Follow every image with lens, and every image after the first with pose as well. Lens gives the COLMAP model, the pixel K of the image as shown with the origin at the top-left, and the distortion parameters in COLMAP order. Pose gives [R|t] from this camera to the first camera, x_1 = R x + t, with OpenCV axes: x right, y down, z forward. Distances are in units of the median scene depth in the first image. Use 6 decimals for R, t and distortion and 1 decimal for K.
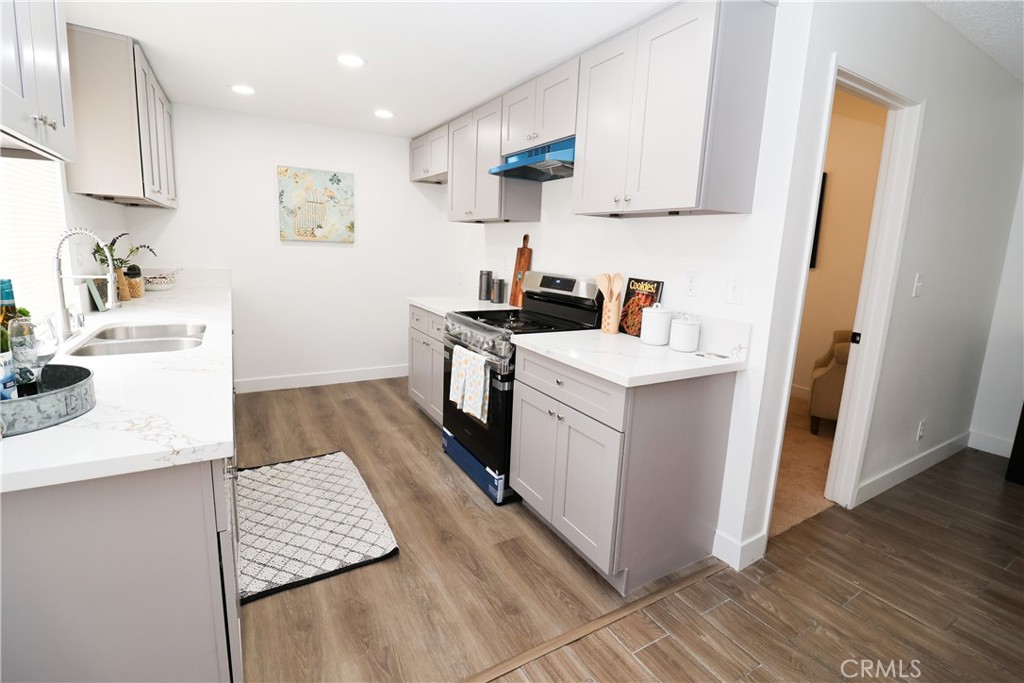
lens RADIAL K [[472.3, 0, 505.8], [0, 472.3, 328.8], [0, 0, 1]] dist [-0.005529, -0.010868]
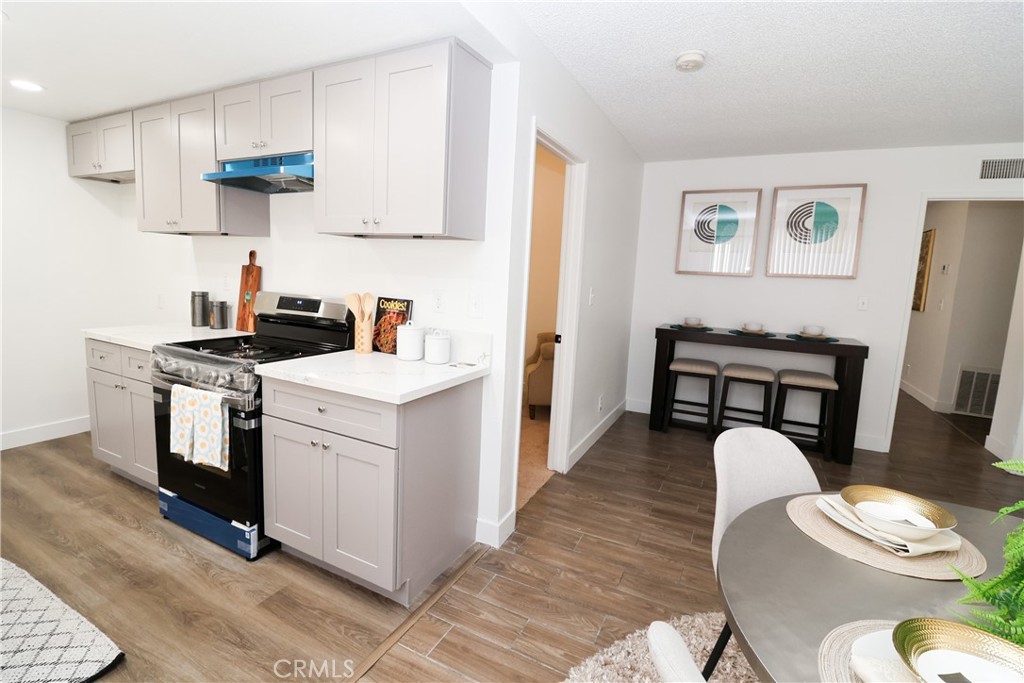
lens RADIAL K [[472.3, 0, 512.2], [0, 472.3, 332.4], [0, 0, 1]] dist [-0.005529, -0.010868]
pose [[0.834485, -0.068416, 0.546767, -0.061022], [0.080535, 0.996750, 0.001808, -0.010659], [-0.545113, 0.042525, 0.837283, -0.009166]]
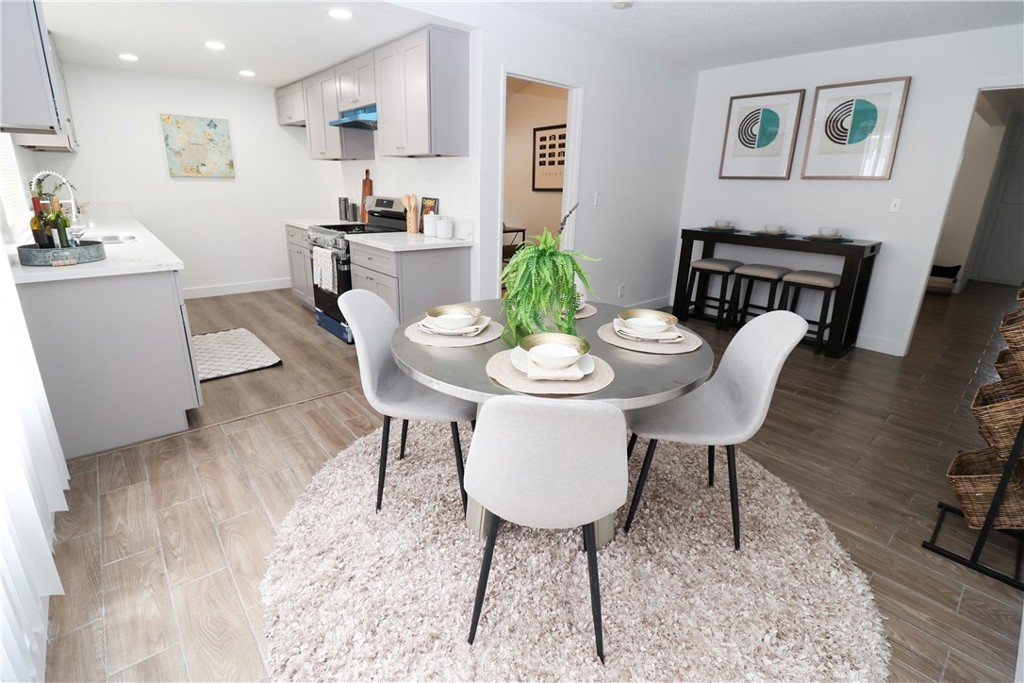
lens RADIAL K [[472.3, 0, 508.2], [0, 472.3, 332.0], [0, 0, 1]] dist [-0.005529, -0.010868]
pose [[0.981856, -0.069387, 0.176477, 0.234381], [0.044592, 0.989038, 0.140770, 0.131068], [-0.184310, -0.130346, 0.974187, -0.664537]]
